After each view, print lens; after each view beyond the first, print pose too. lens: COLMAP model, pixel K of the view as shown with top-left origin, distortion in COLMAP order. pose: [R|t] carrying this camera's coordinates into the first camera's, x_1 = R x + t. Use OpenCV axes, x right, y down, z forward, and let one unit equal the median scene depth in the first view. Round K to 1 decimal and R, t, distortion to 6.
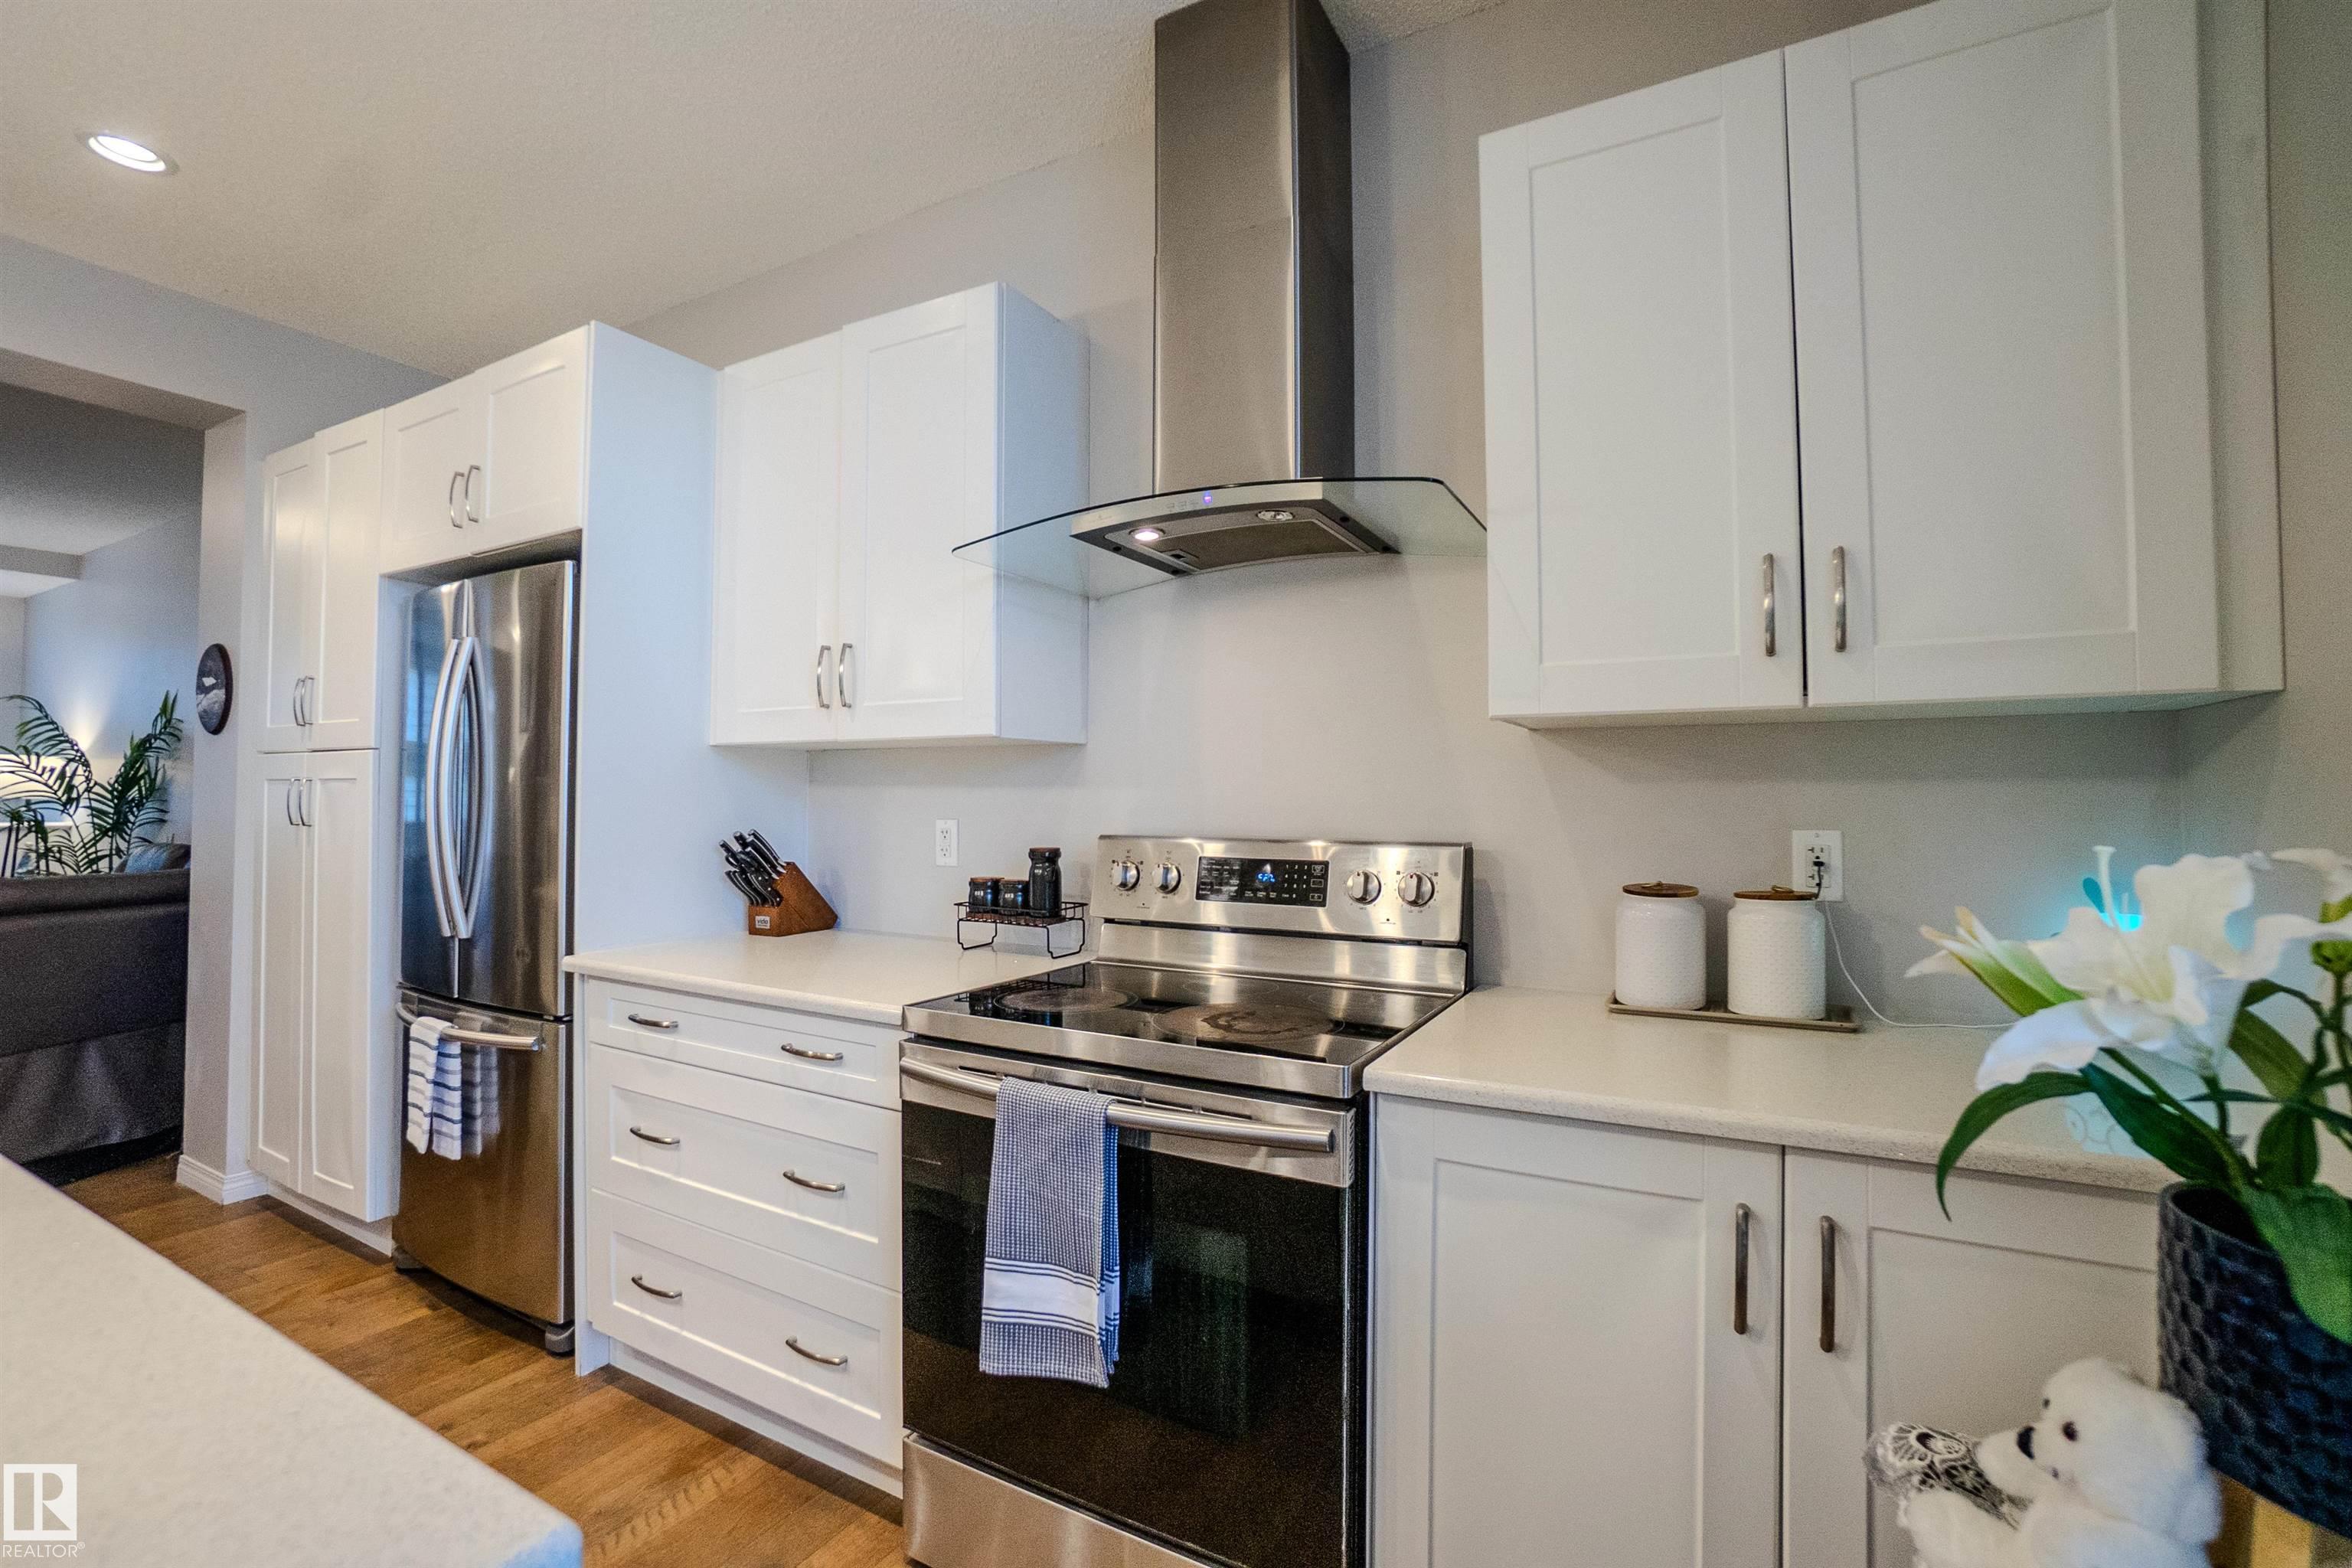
lens RADIAL K [[1035.5, 0, 1176.0], [0, 1035.5, 784.0], [0, 0, 1]] dist [-0.002356, -0.000254]
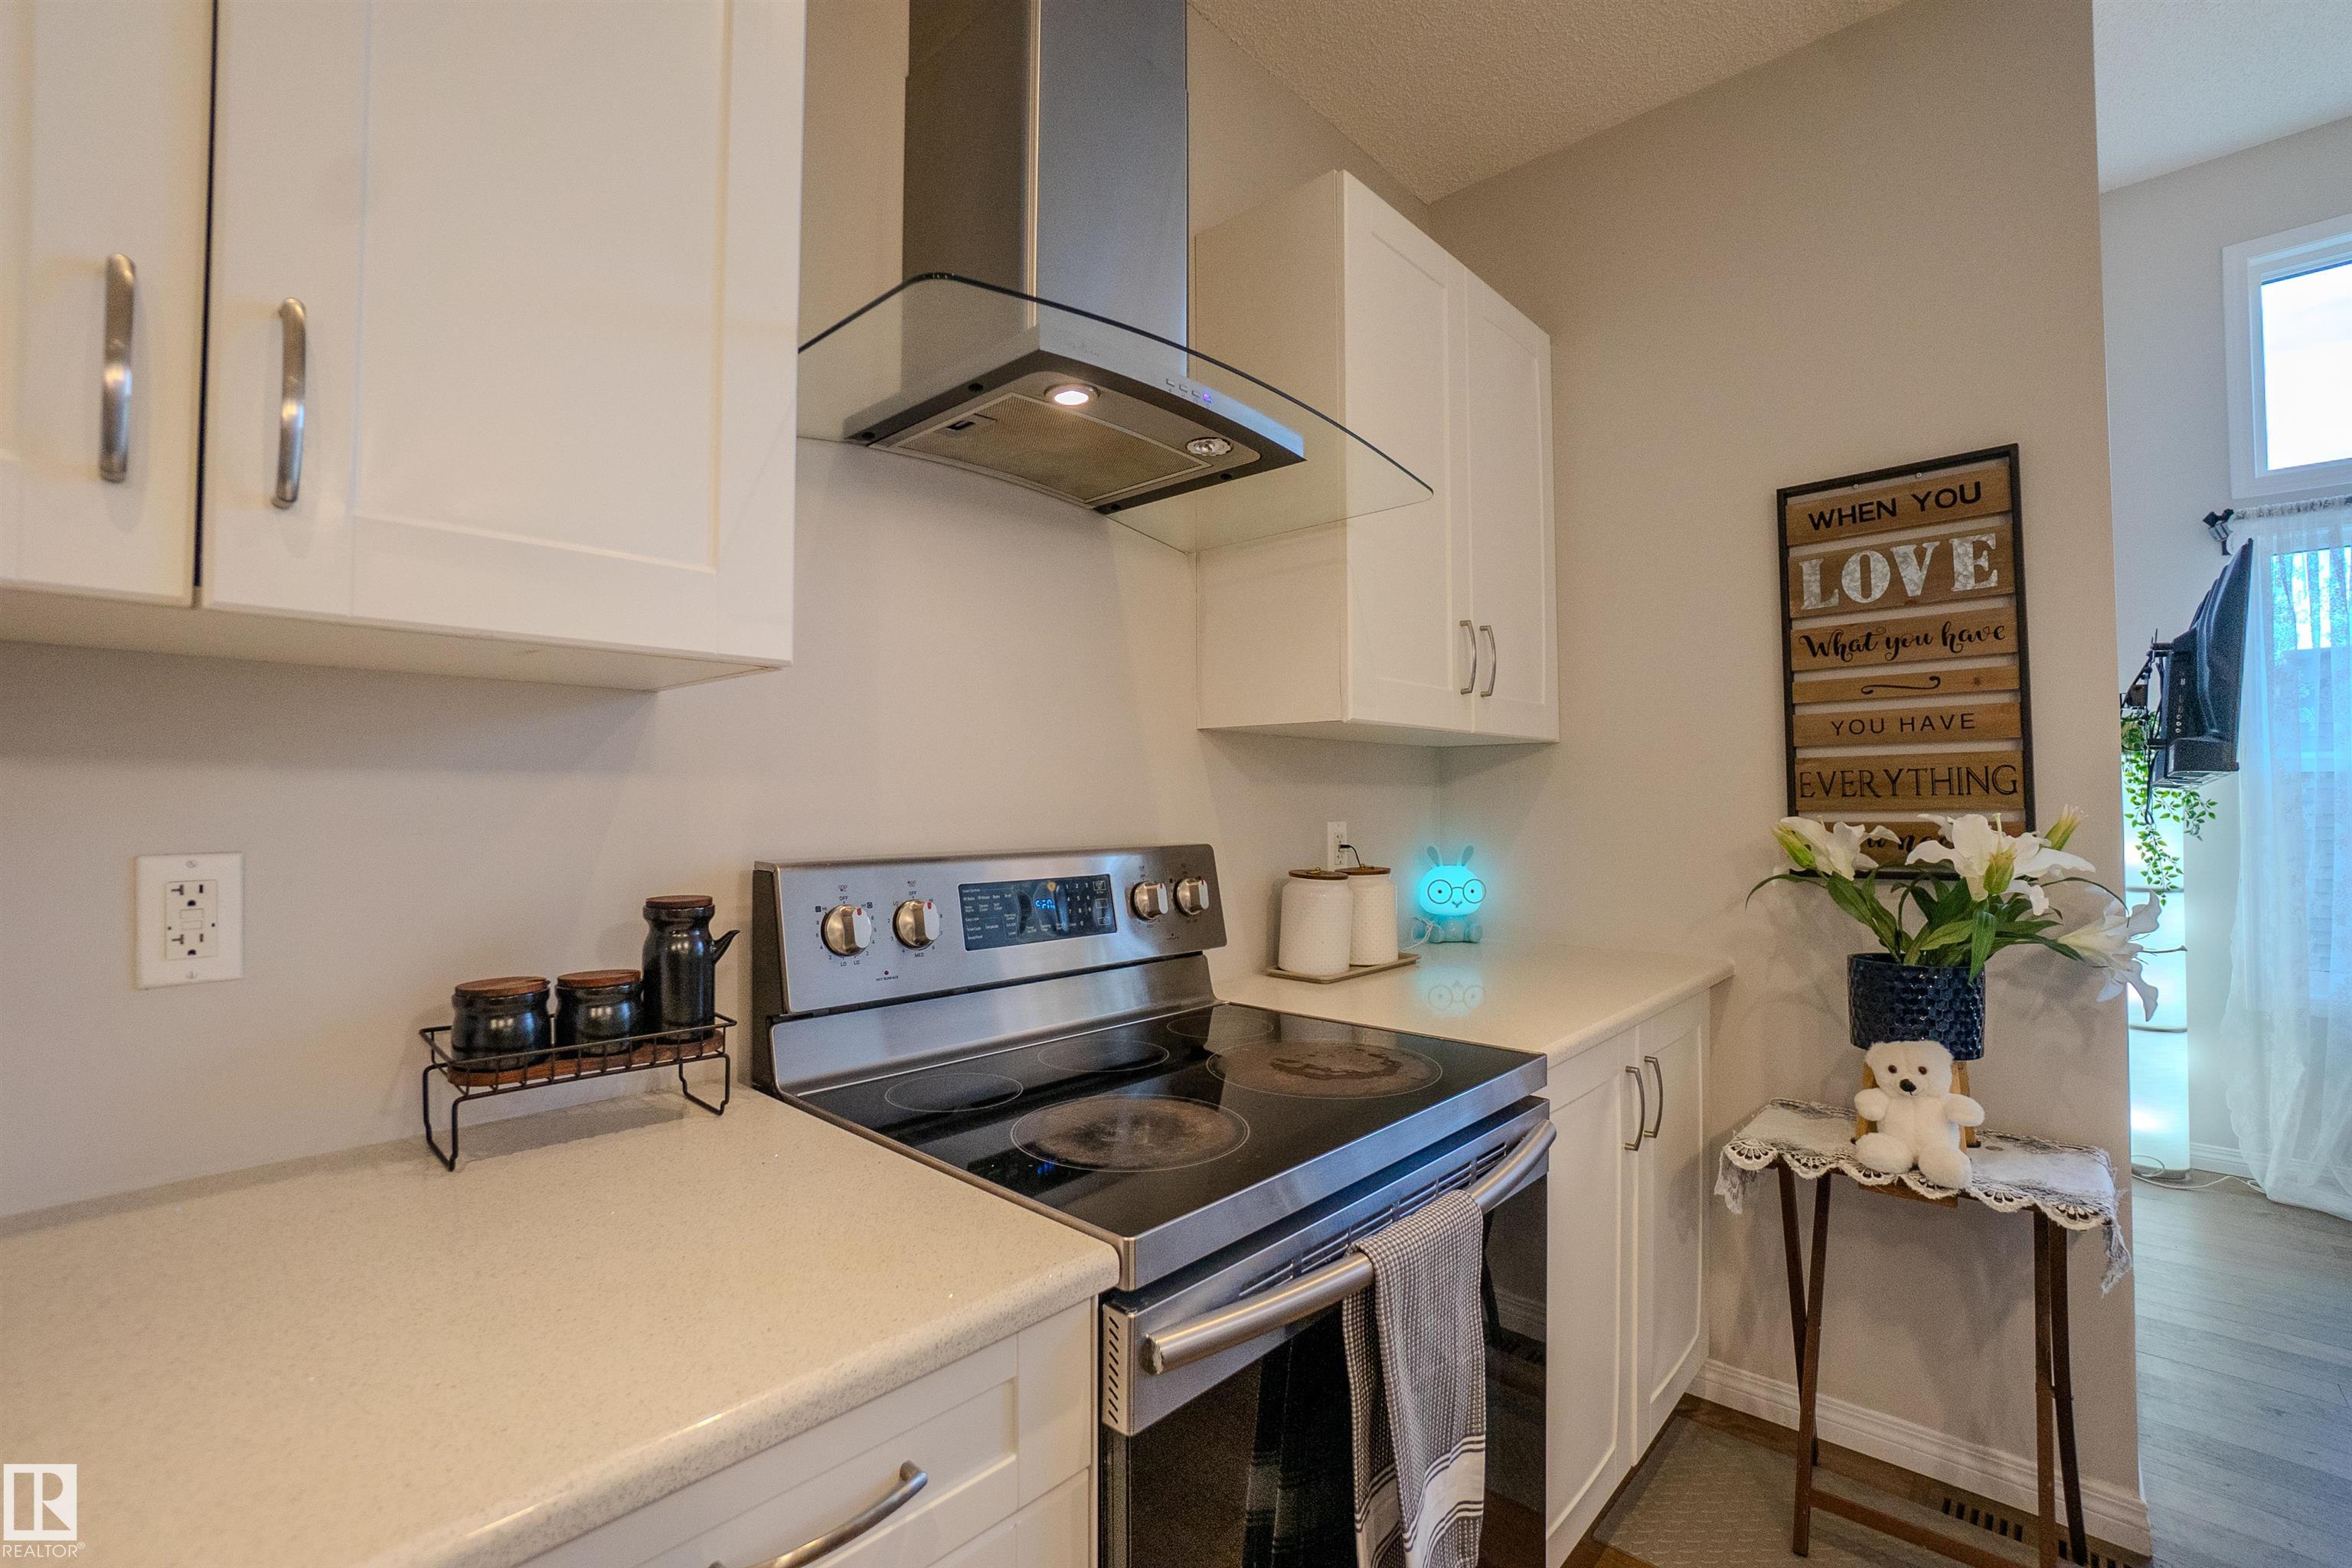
lens RADIAL K [[1035.5, 0, 1176.0], [0, 1035.5, 784.0], [0, 0, 1]] dist [-0.002356, -0.000254]
pose [[0.239602, 0.024813, 0.970554, -0.542078], [-0.002422, 0.999686, -0.024960, 0.020681], [-0.970868, 0.003629, 0.239587, 0.656126]]
